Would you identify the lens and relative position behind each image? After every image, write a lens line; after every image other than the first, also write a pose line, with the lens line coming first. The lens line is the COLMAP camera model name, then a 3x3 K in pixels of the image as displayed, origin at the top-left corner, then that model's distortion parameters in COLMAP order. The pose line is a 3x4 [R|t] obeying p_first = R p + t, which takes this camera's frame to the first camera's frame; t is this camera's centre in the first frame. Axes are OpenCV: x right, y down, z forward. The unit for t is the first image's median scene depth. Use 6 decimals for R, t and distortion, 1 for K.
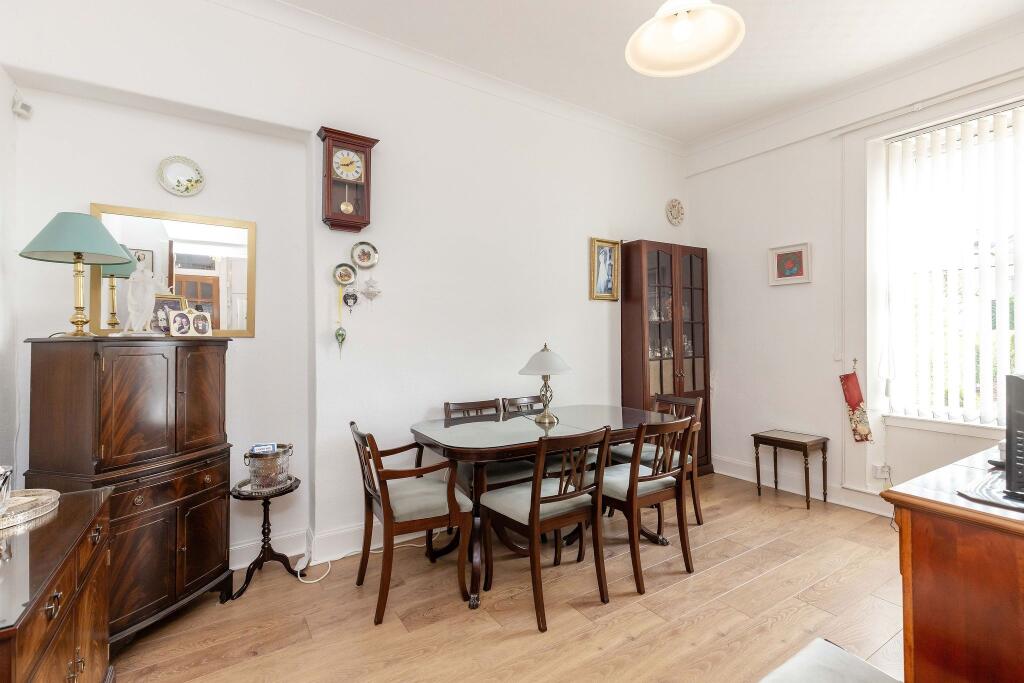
lens RADIAL K [[459.5, 0, 508.0], [0, 459.5, 337.3], [0, 0, 1]] dist [0.004890, -0.000684]
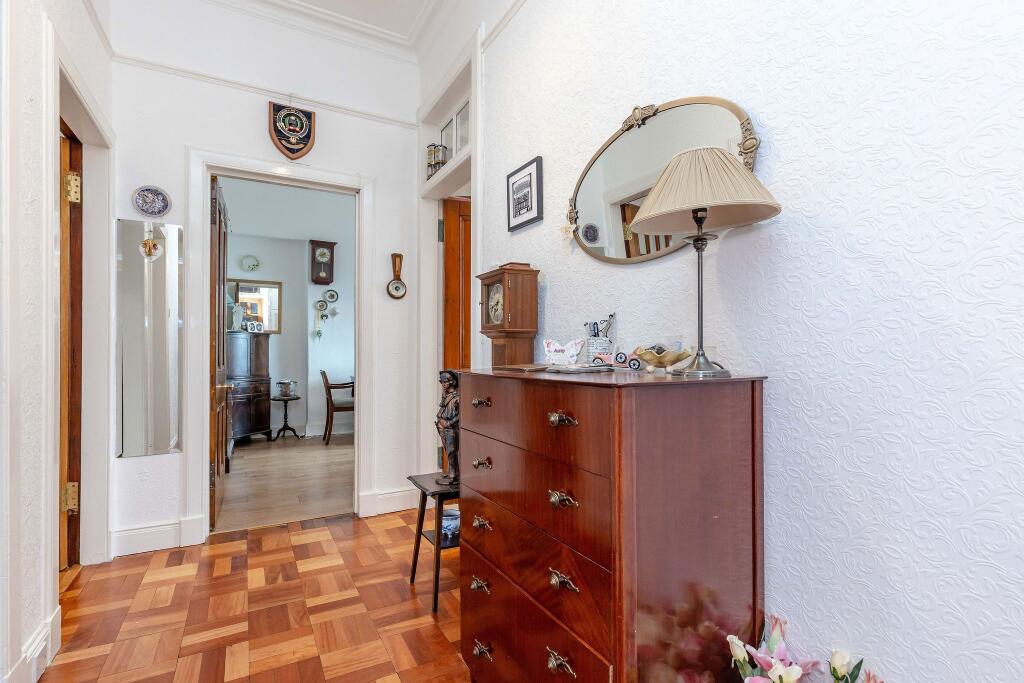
lens RADIAL K [[459.5, 0, 513.9], [0, 459.5, 351.0], [0, 0, 1]] dist [0.004890, -0.000684]
pose [[0.998583, -0.001129, -0.053203, 0.682406], [0.001144, 0.999999, 0.000256, 0.081616], [0.053203, -0.000317, 0.998584, -1.145129]]
